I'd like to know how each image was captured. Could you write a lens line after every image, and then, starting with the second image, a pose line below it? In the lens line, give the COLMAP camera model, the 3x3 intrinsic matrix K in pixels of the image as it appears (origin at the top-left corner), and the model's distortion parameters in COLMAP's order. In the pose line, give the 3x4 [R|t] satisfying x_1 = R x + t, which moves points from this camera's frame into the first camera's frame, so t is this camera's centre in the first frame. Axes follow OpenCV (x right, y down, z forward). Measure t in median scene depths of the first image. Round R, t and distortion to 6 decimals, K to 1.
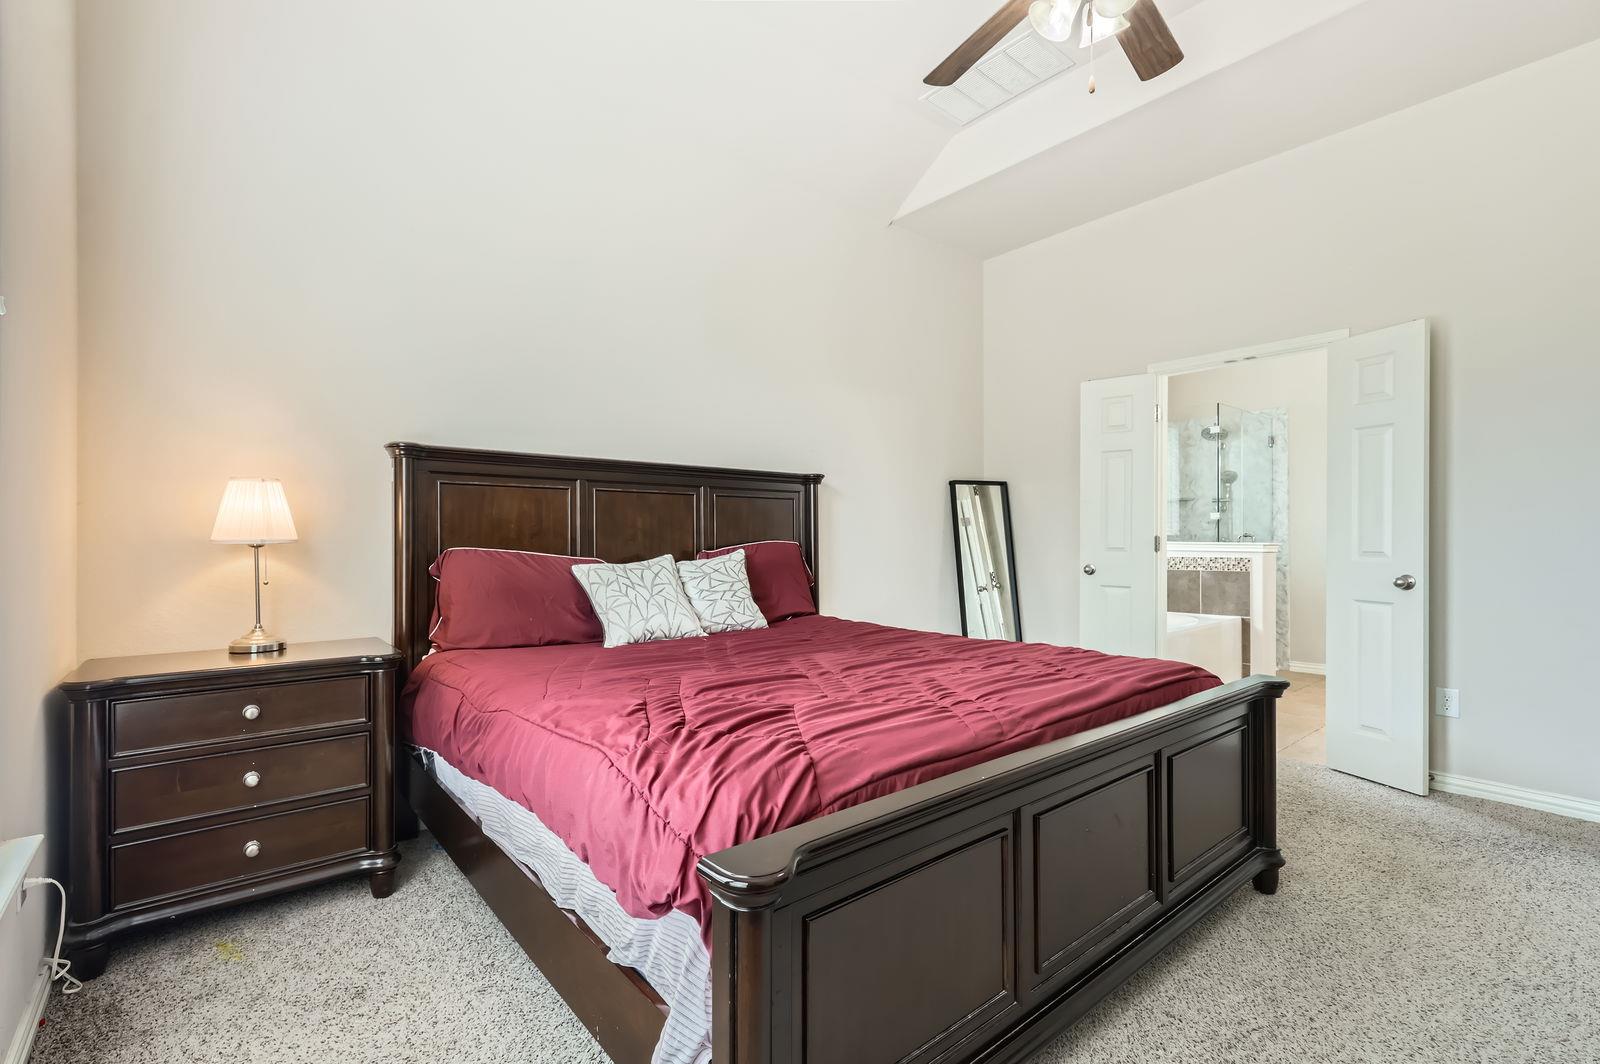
lens RADIAL K [[719.0, 0, 794.1], [0, 719.0, 535.5], [0, 0, 1]] dist [0.002764, -0.000914]
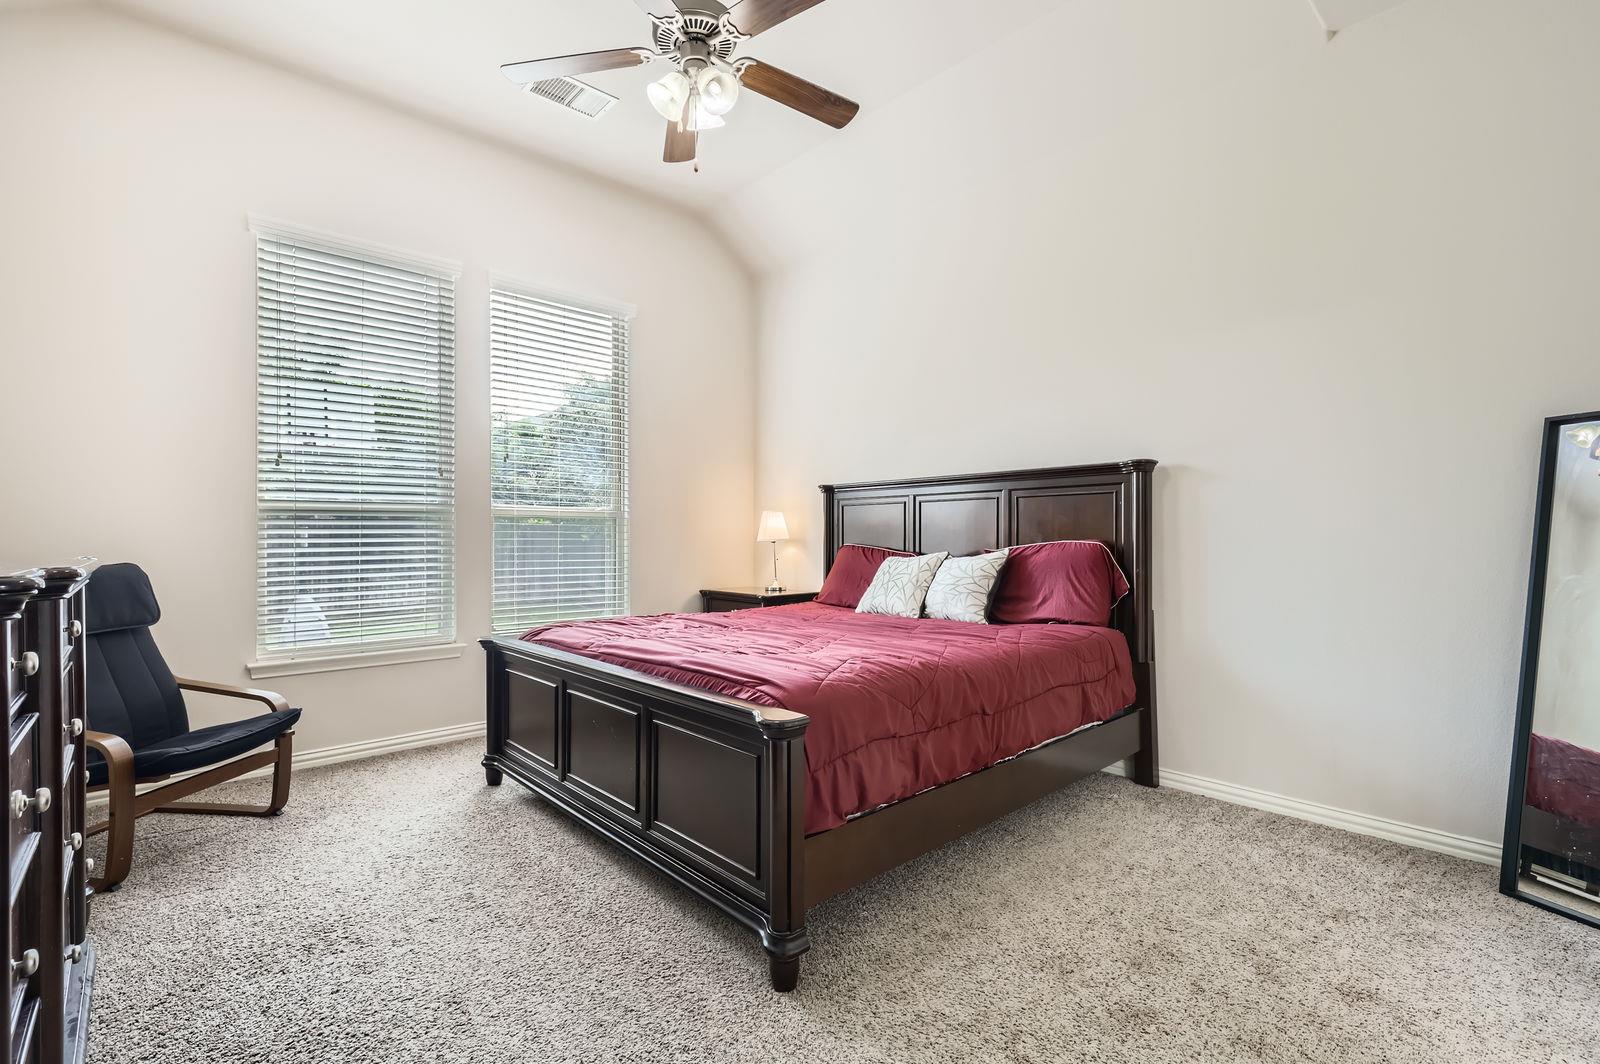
lens RADIAL K [[719.0, 0, 800.2], [0, 719.0, 536.7], [0, 0, 1]] dist [0.002764, -0.000914]
pose [[0.073908, -0.000838, -0.997265, 1.354402], [0.003562, 0.999993, -0.000576, 0.003926], [0.997259, -0.003509, 0.073910, 0.895799]]
